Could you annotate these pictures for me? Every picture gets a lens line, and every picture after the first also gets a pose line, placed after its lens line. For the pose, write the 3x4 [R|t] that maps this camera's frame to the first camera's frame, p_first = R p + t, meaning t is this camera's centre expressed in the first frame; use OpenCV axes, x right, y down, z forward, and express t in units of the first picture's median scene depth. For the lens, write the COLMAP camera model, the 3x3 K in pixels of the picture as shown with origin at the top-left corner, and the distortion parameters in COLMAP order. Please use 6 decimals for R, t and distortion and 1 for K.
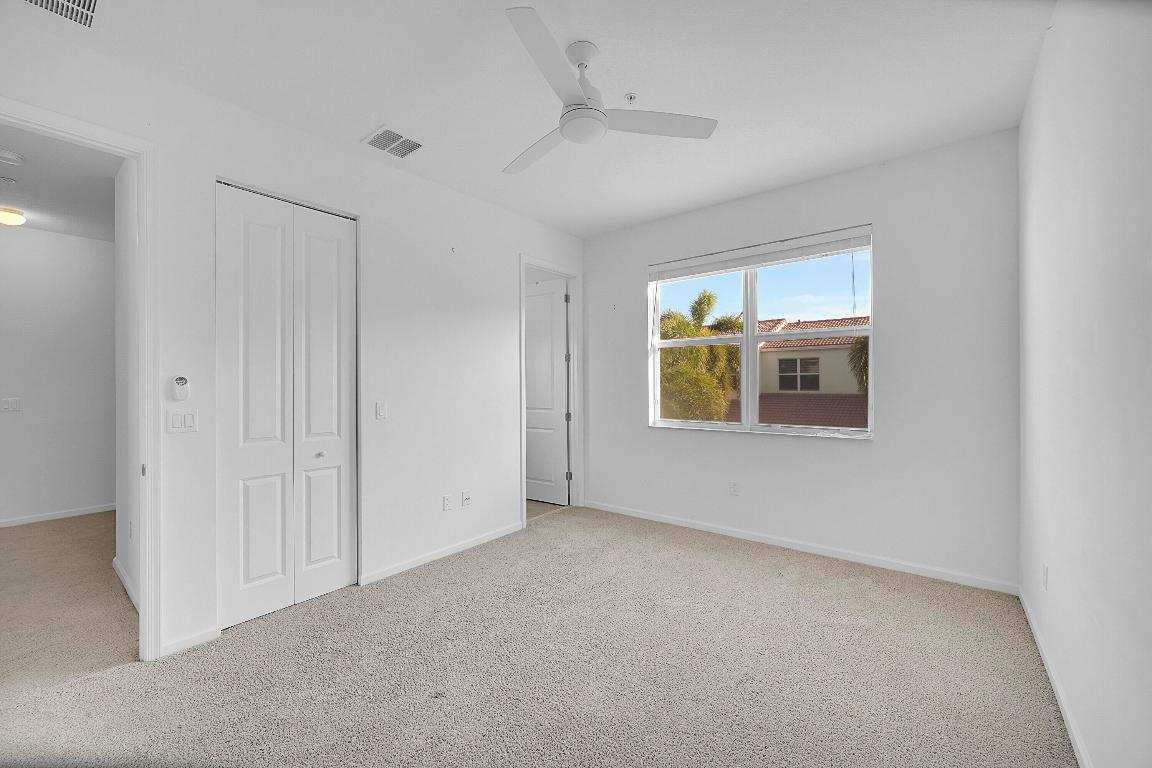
lens RADIAL K [[453.6, 0, 580.1], [0, 453.6, 381.1], [0, 0, 1]] dist [0.000613, -0.000375]
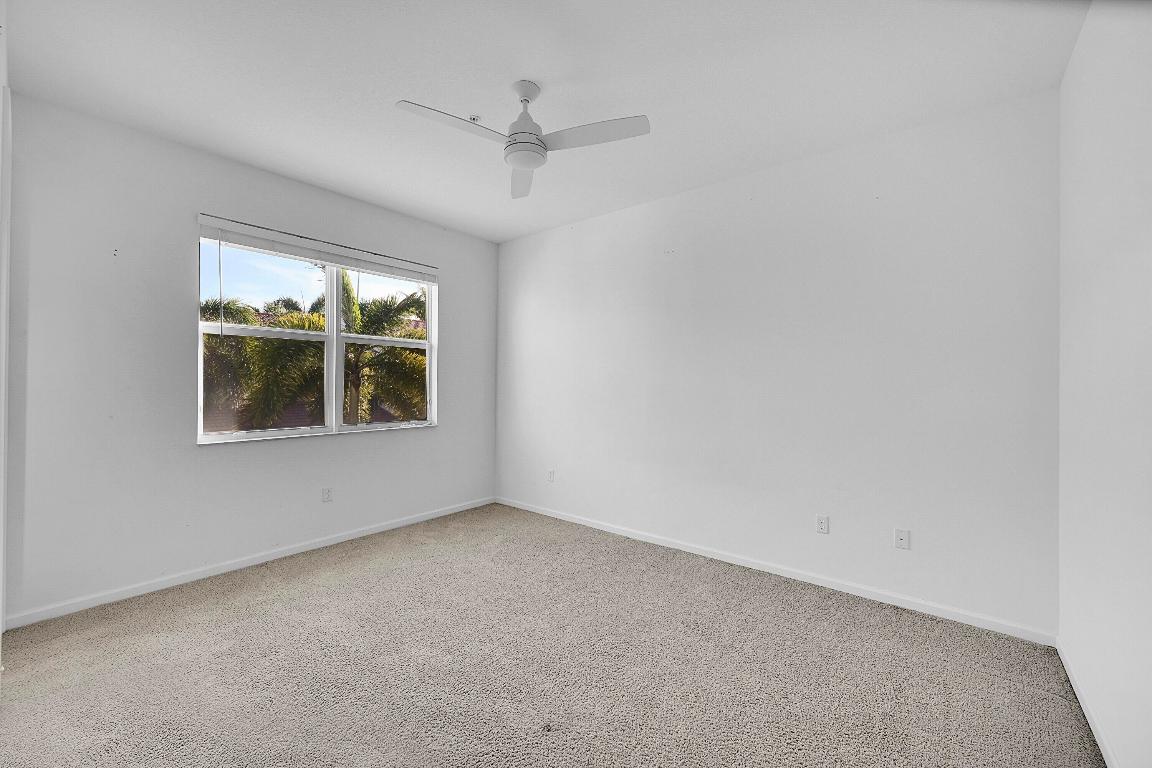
lens RADIAL K [[453.6, 0, 580.1], [0, 453.6, 381.1], [0, 0, 1]] dist [0.000613, -0.000375]
pose [[-0.005915, 0.009020, 0.999942, -0.576606], [-0.009702, 0.999912, -0.009077, 0.002310], [-0.999935, -0.009755, -0.005827, 0.450401]]
